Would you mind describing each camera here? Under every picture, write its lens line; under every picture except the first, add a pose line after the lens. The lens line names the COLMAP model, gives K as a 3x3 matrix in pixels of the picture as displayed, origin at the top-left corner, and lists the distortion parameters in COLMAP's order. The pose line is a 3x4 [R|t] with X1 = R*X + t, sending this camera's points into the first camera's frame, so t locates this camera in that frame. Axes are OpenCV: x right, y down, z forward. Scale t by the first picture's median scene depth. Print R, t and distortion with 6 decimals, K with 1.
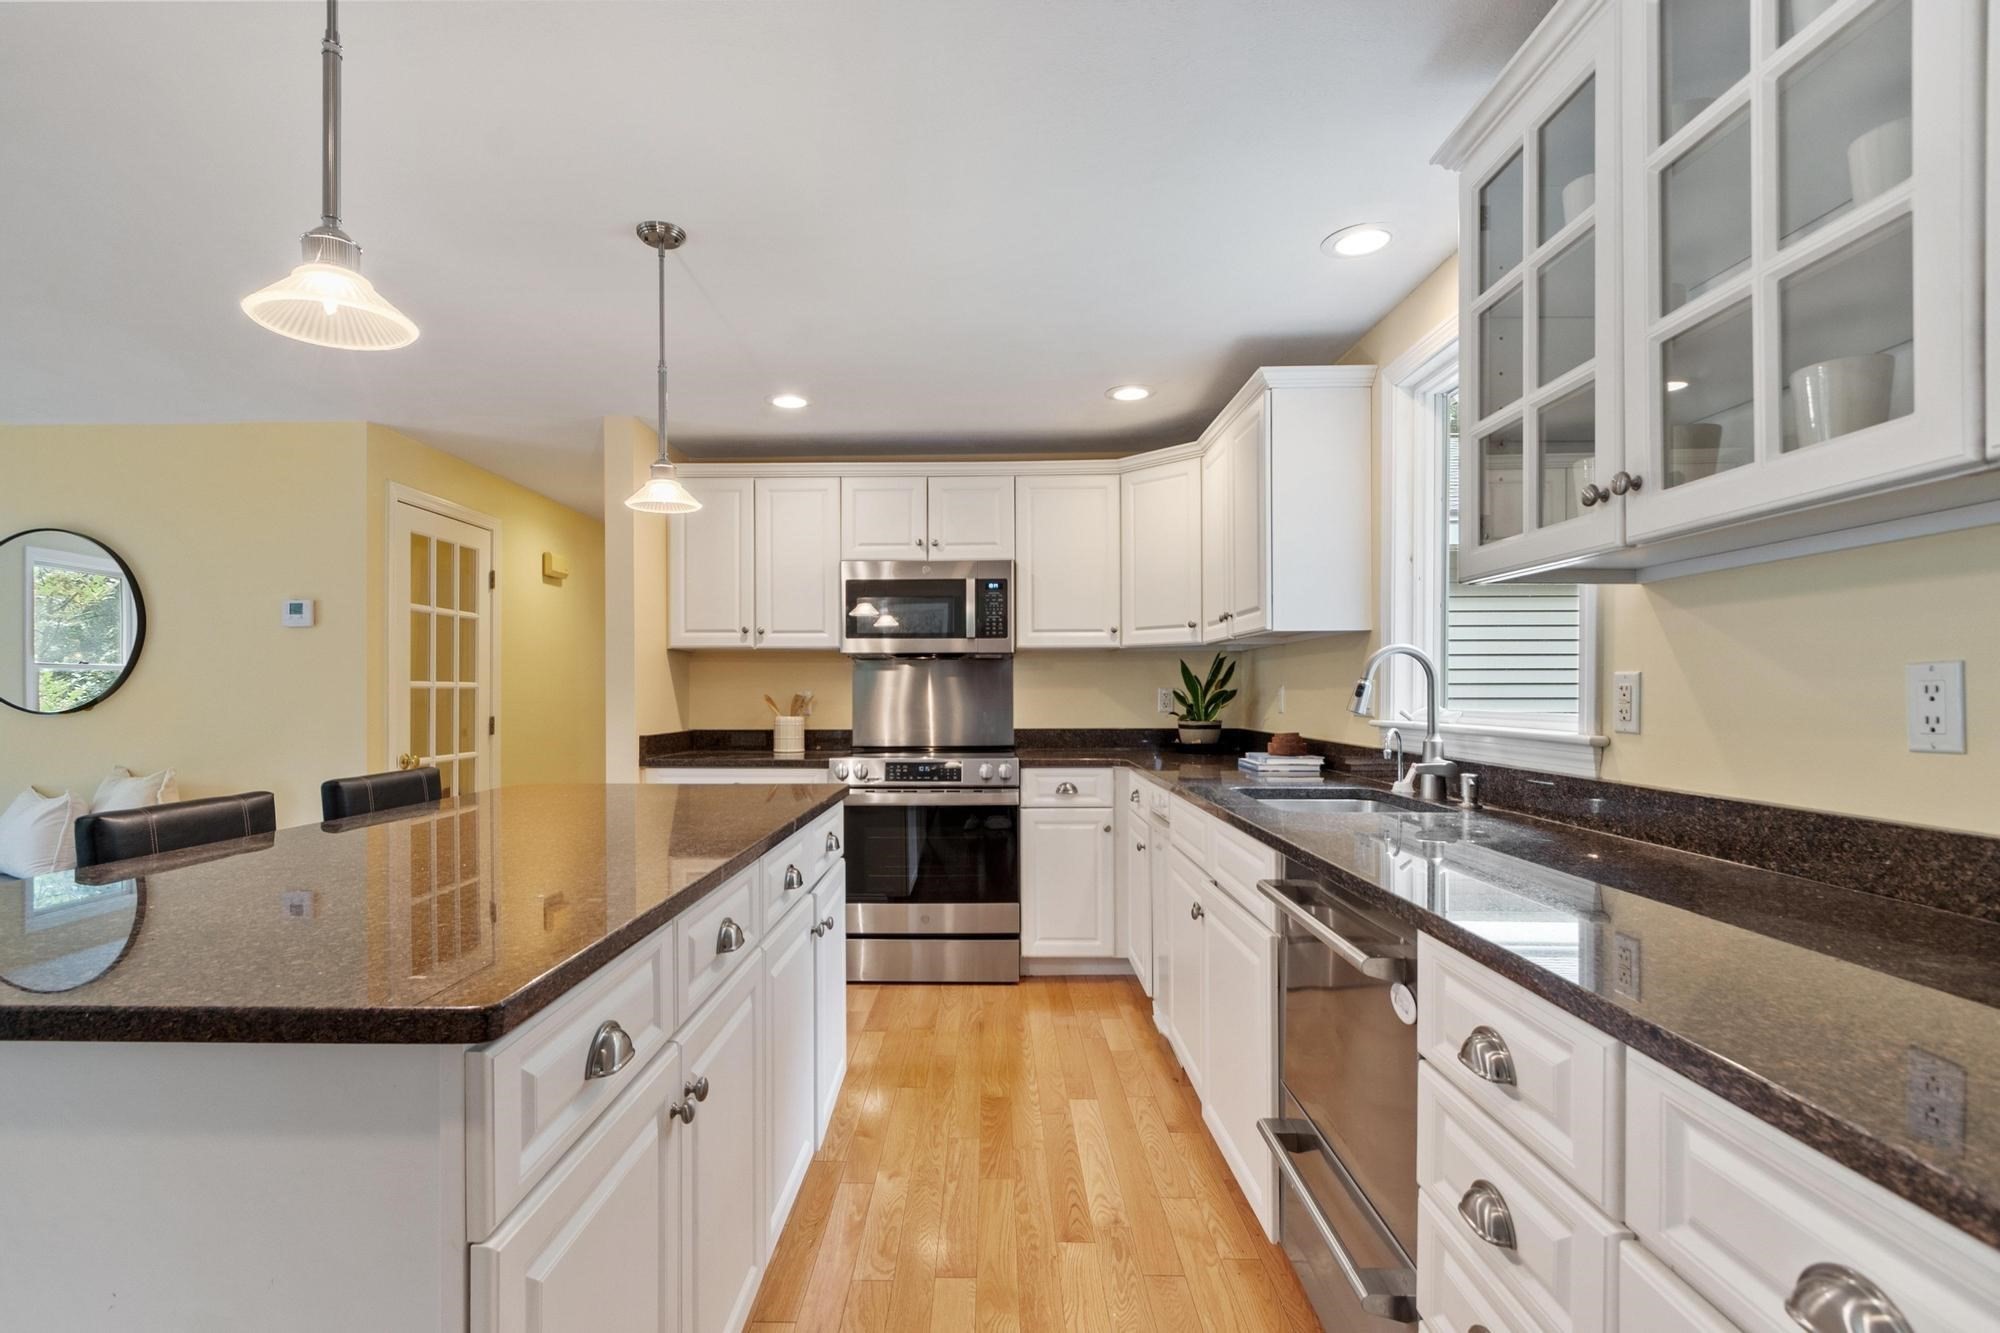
lens RADIAL K [[939.3, 0, 963.4], [0, 939.3, 688.9], [0, 0, 1]] dist [-0.000140, 0.000121]
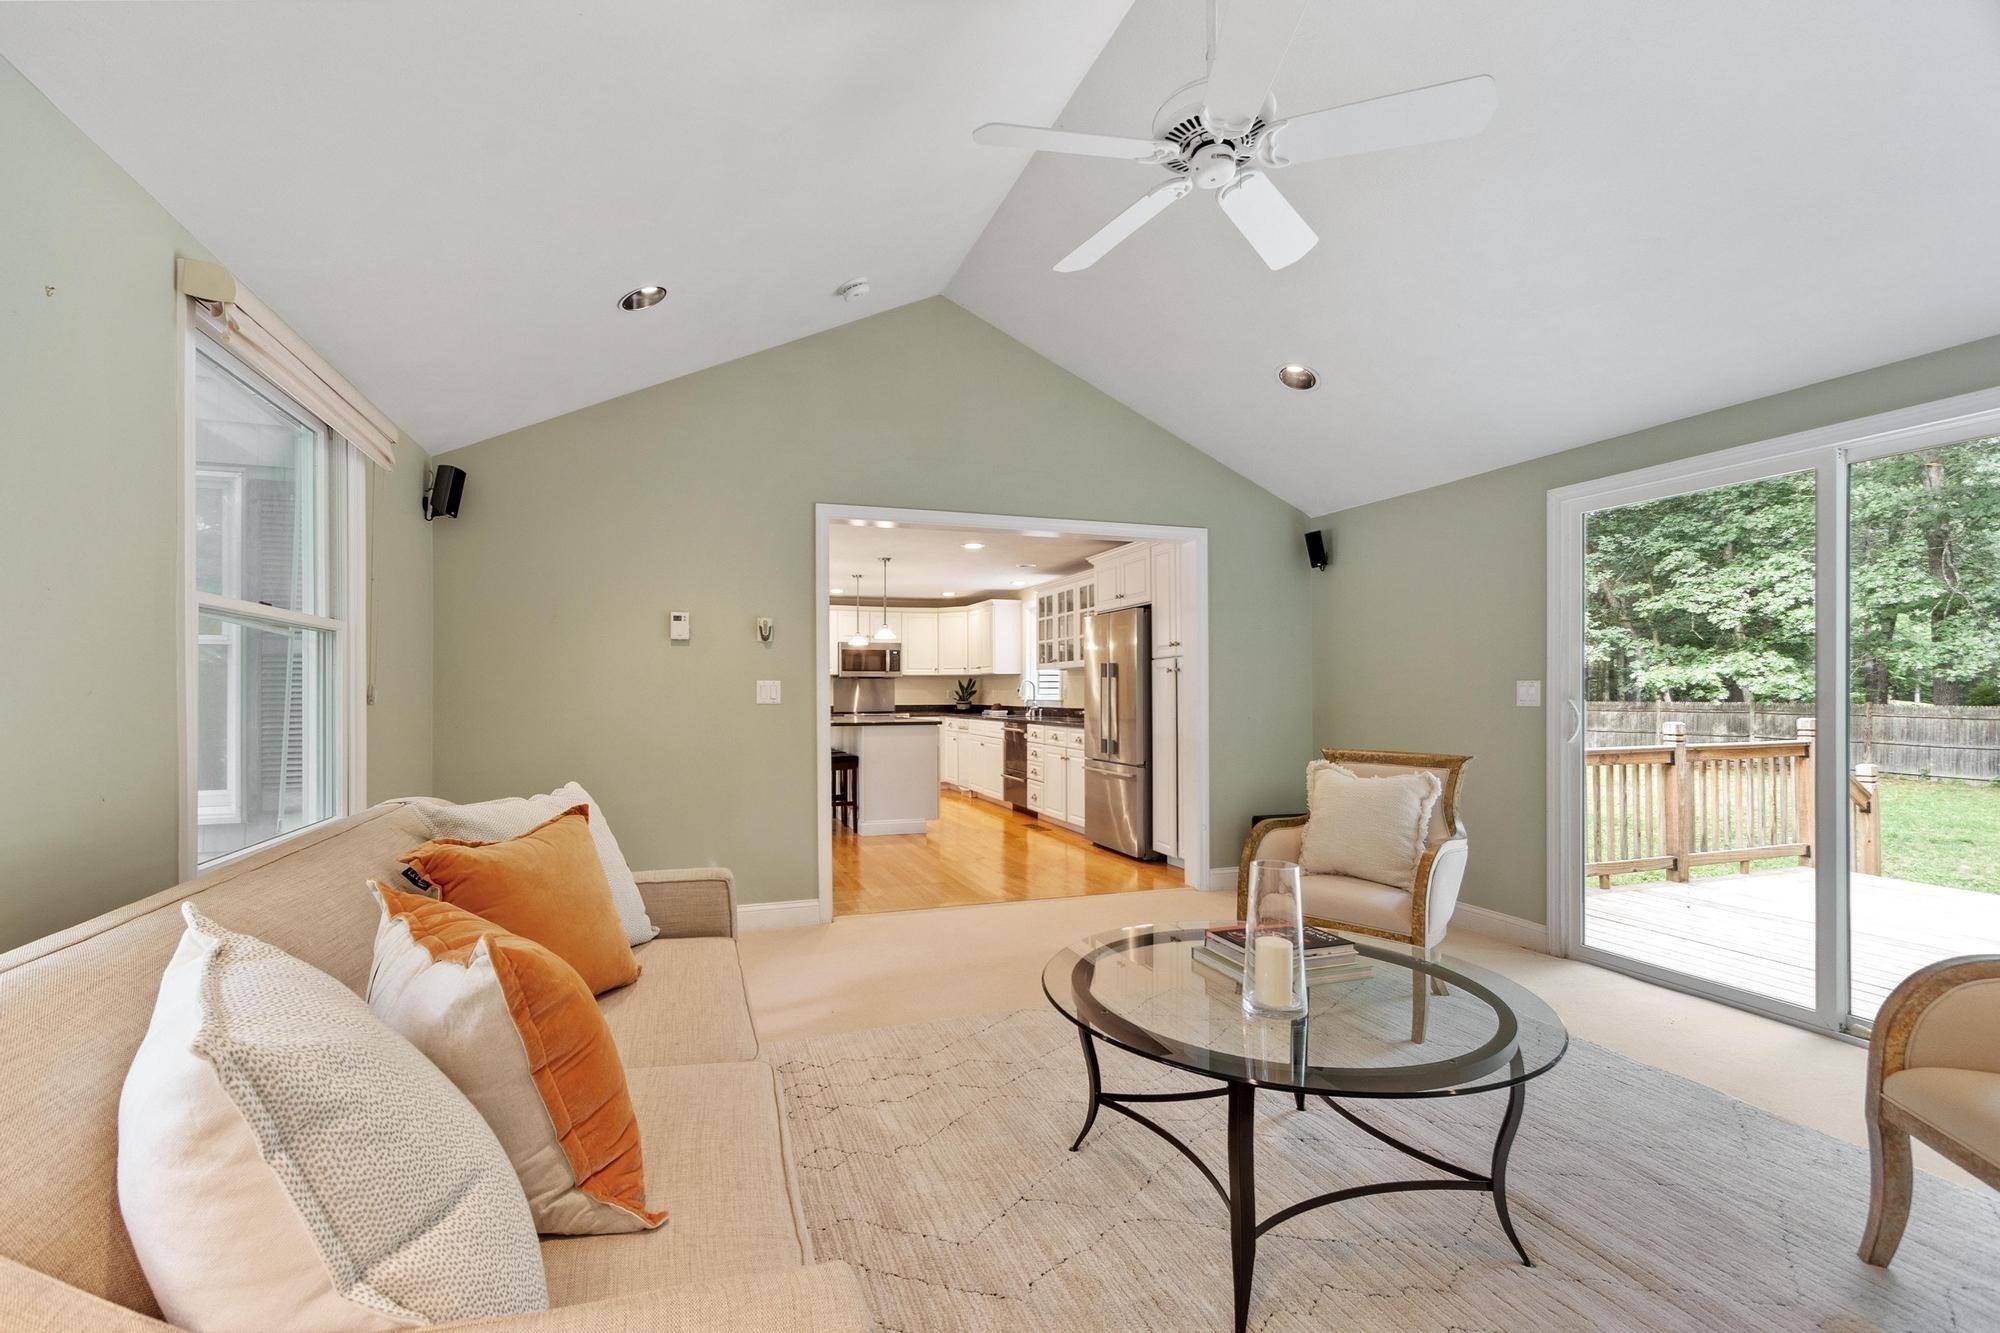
lens RADIAL K [[879.8, 0, 957.6], [0, 879.8, 692.3], [0, 0, 1]] dist [0.000889, 0.000313]
pose [[0.941132, 0.003799, 0.338018, -0.699500], [-0.004138, 0.999991, 0.000281, 0.005718], [-0.338014, -0.001663, 0.941140, -1.568615]]
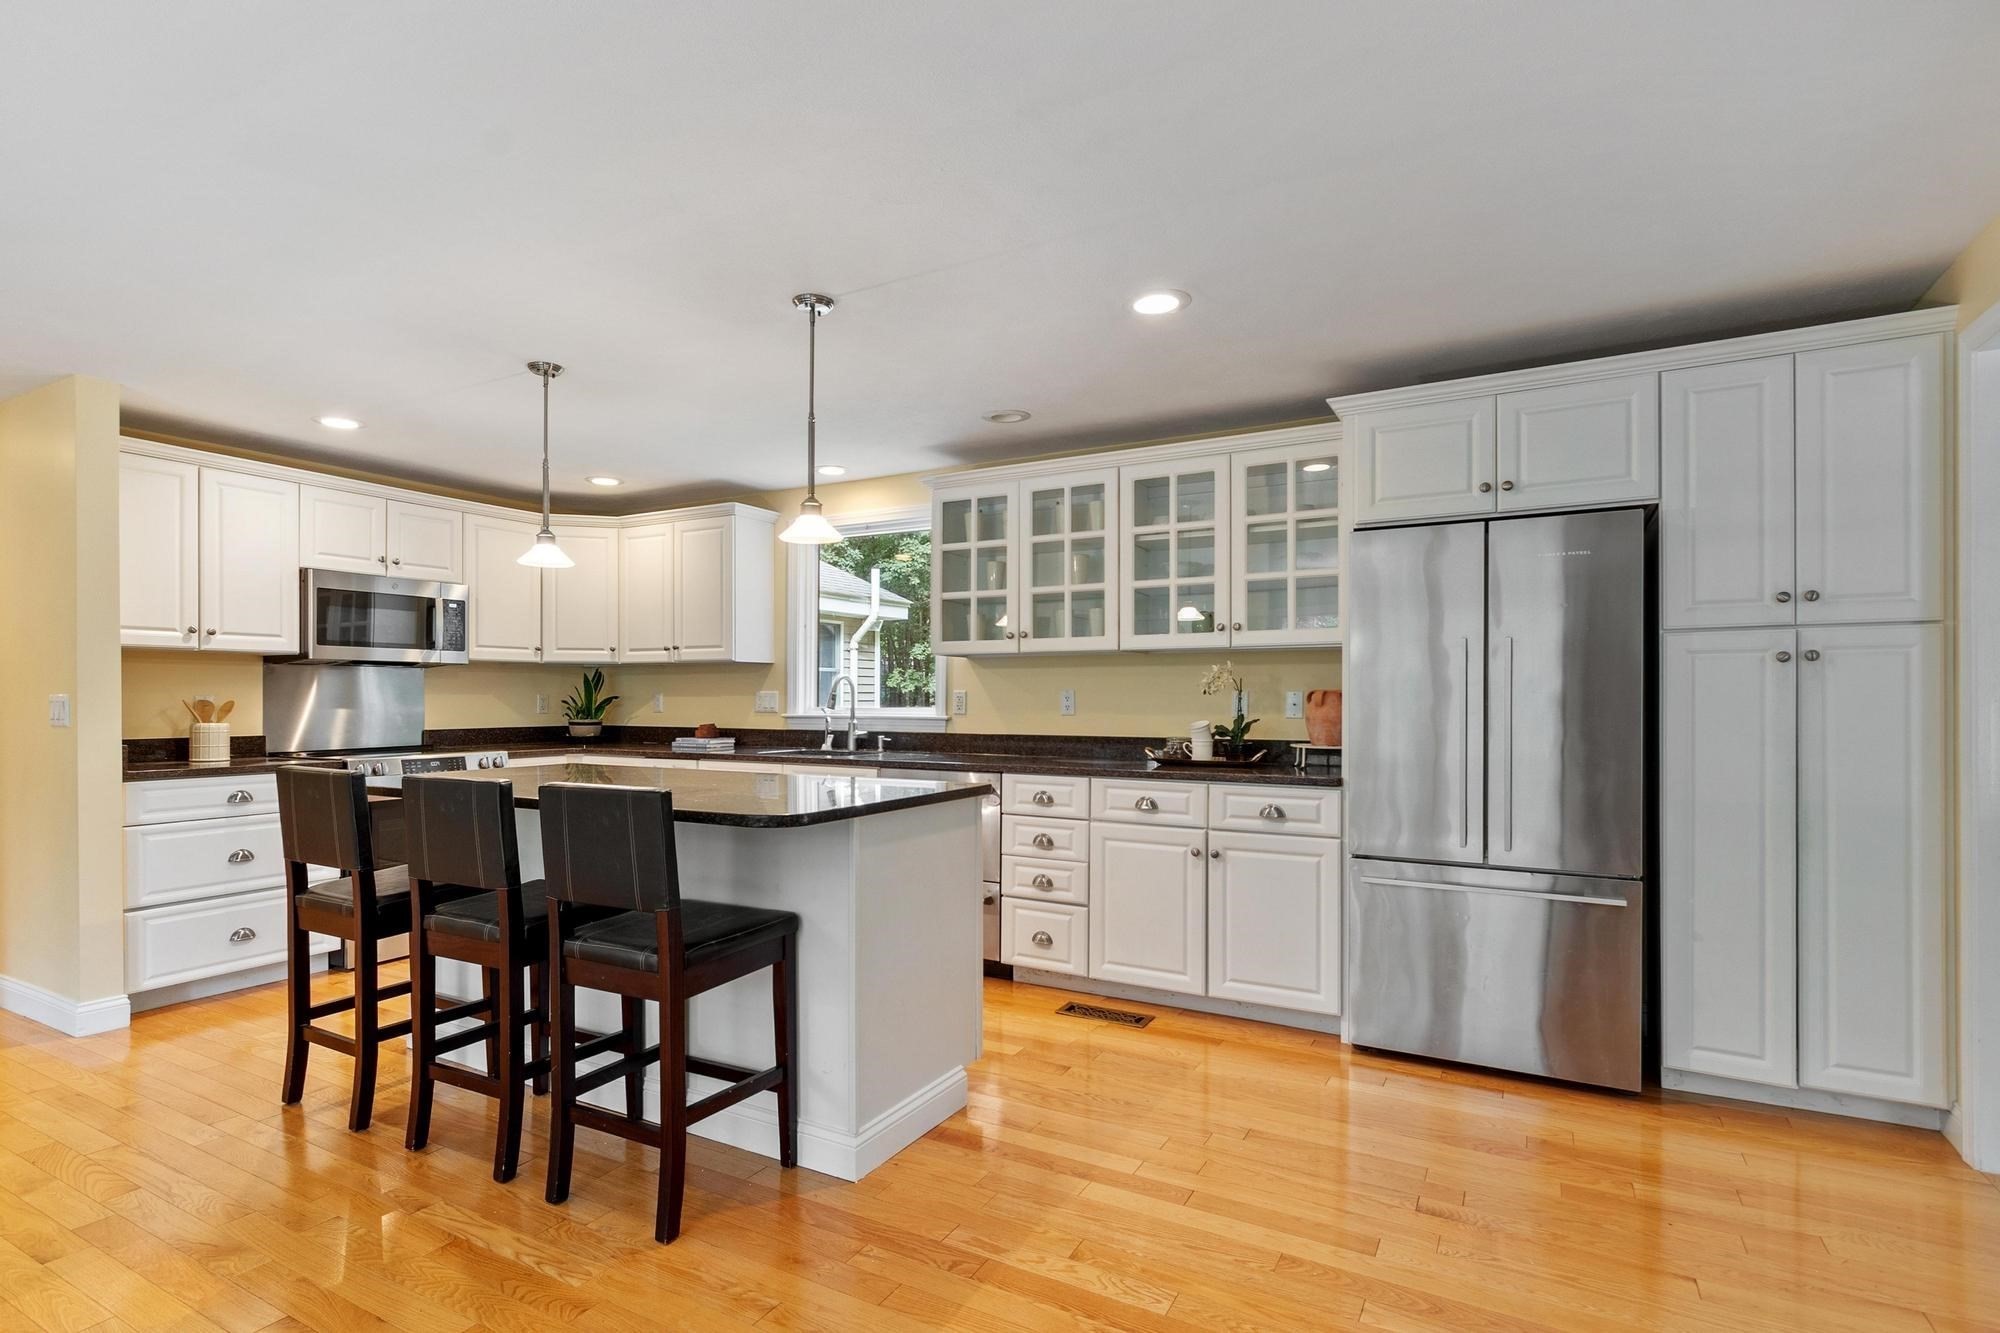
lens RADIAL K [[1000.1, 0, 969.2], [0, 1000.1, 693.8], [0, 0, 1]] dist [0.004825, 0.000733]
pose [[0.473649, 0.007738, 0.880680, -0.786029], [-0.005525, 0.999968, -0.005814, 0.002536], [-0.880697, -0.002112, 0.473676, -0.153983]]
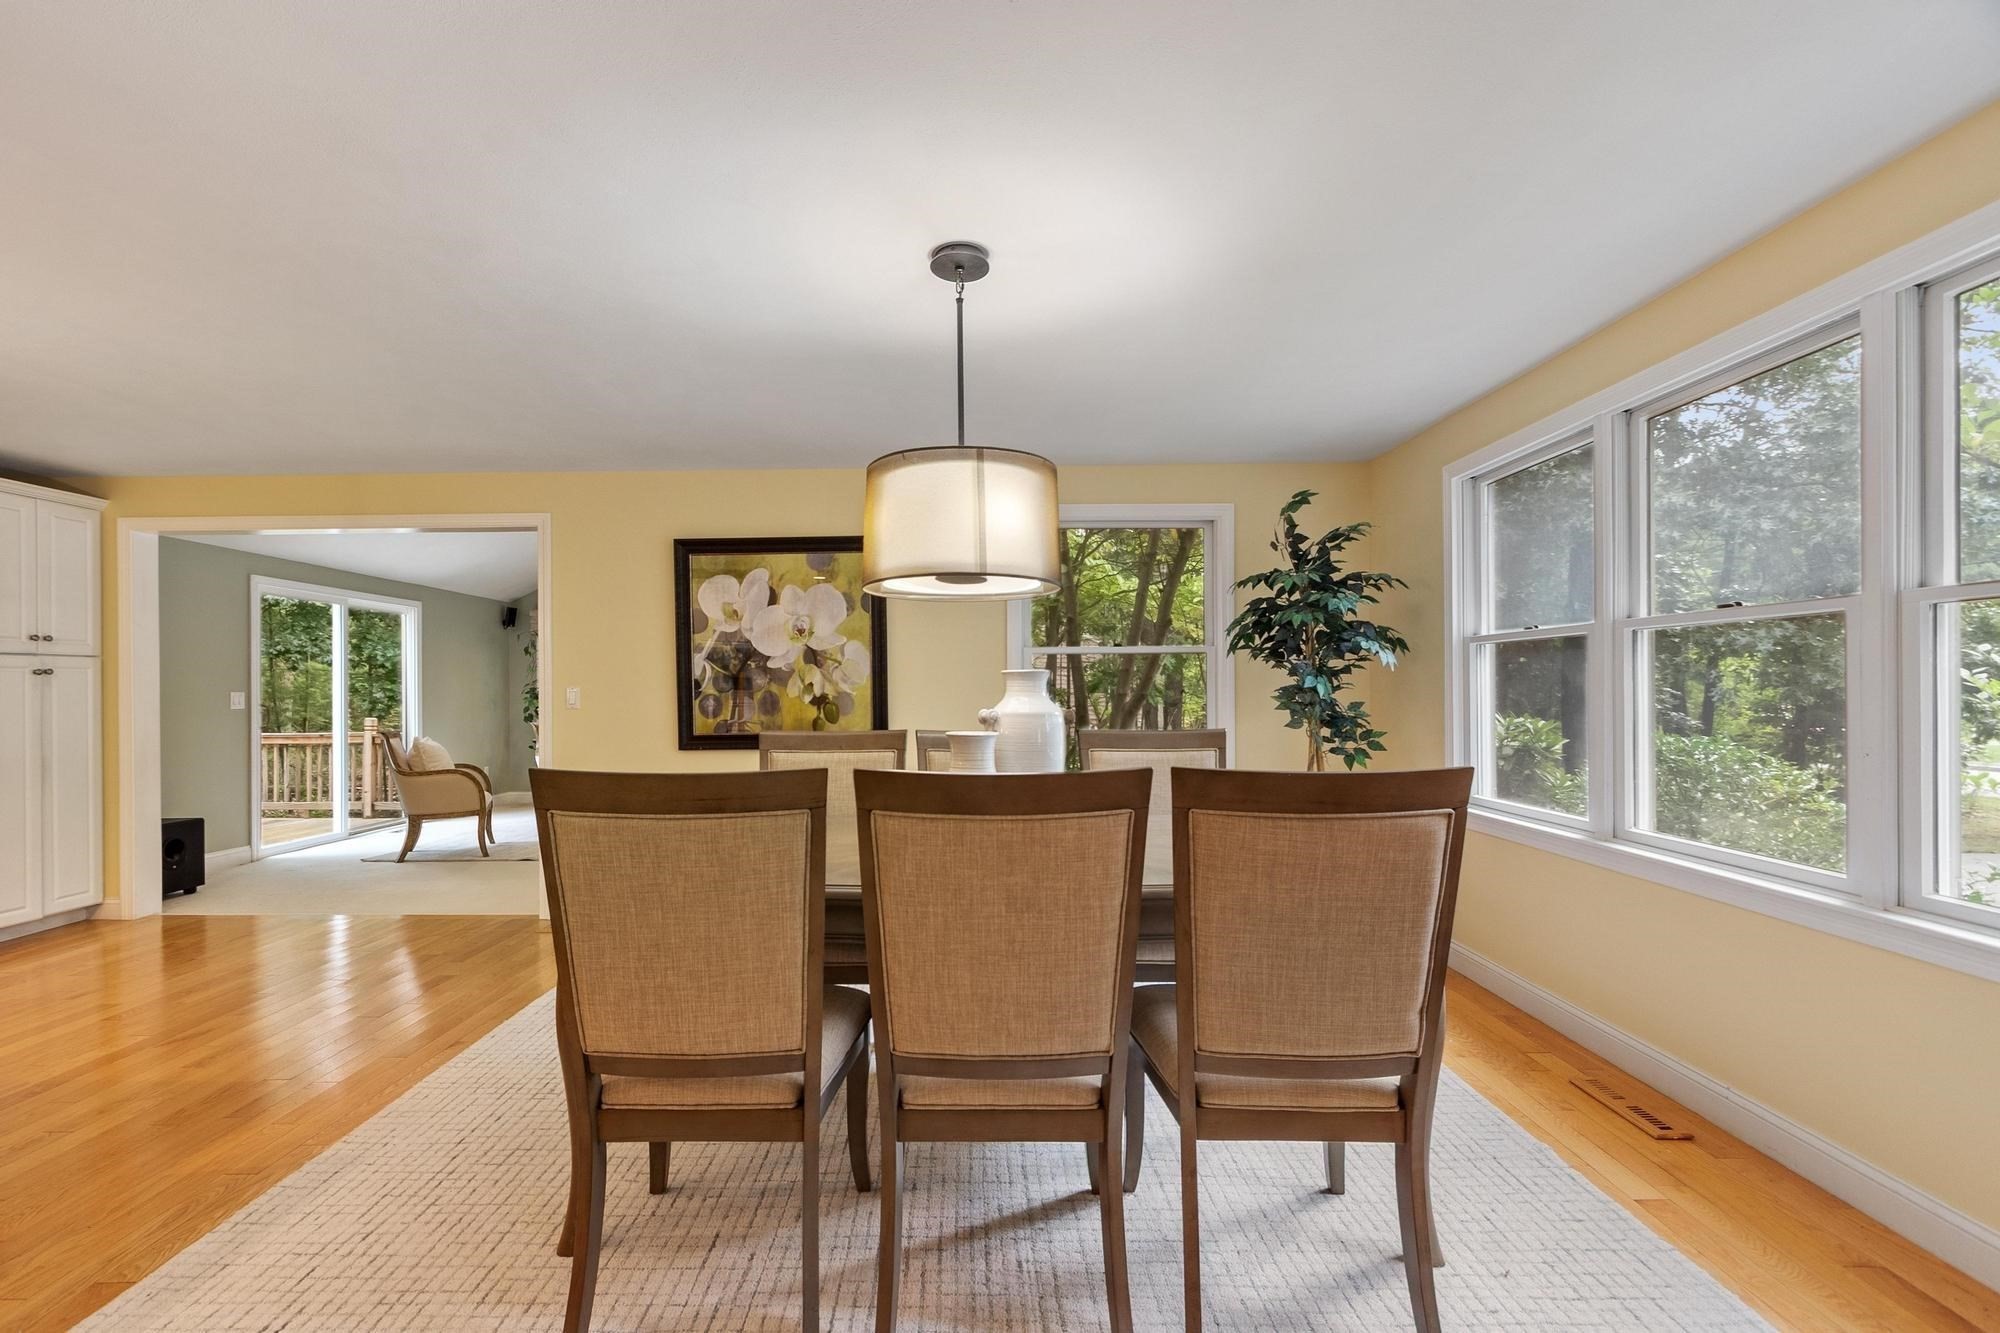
lens RADIAL K [[879.8, 0, 957.6], [0, 879.8, 692.3], [0, 0, 1]] dist [0.000889, 0.000313]
pose [[-0.999912, 0.010696, -0.007863, -1.017419], [0.010710, 0.999941, -0.001820, 0.008085], [0.007843, -0.001904, -0.999967, 0.779950]]
